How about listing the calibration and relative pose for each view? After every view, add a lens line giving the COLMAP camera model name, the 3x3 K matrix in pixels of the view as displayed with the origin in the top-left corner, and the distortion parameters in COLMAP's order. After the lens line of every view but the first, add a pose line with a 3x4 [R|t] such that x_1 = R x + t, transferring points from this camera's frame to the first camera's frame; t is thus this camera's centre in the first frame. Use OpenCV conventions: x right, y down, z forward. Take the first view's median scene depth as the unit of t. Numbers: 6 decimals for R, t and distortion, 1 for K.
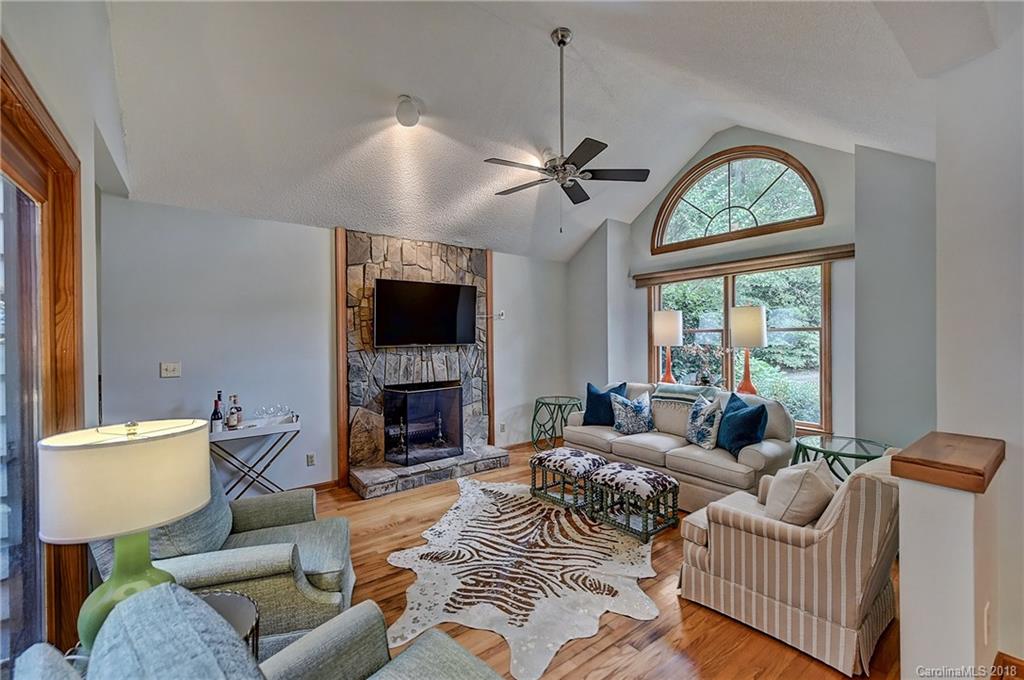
lens RADIAL K [[424.5, 0, 515.7], [0, 424.5, 335.8], [0, 0, 1]] dist [0.000519, 0.000075]
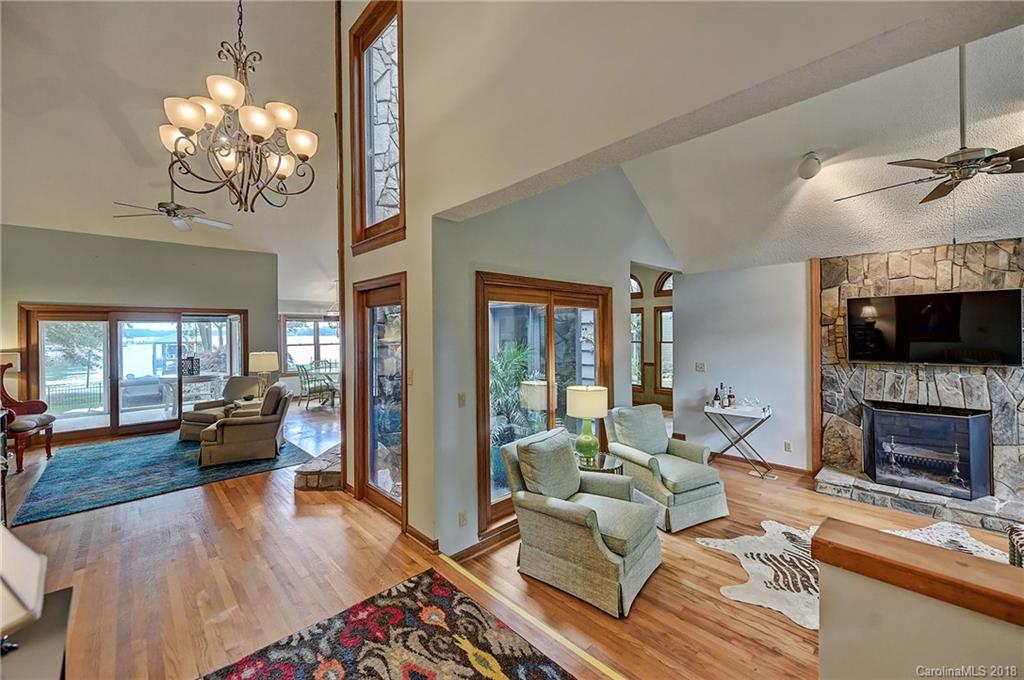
lens RADIAL K [[405.0, 0, 516.7], [0, 405.0, 333.3], [0, 0, 1]] dist [0.000165, -0.001065]
pose [[0.118683, 0.004469, -0.992922, 0.640231], [0.006668, 0.999964, 0.005298, -0.062317], [0.992910, -0.007250, 0.118649, 0.047877]]
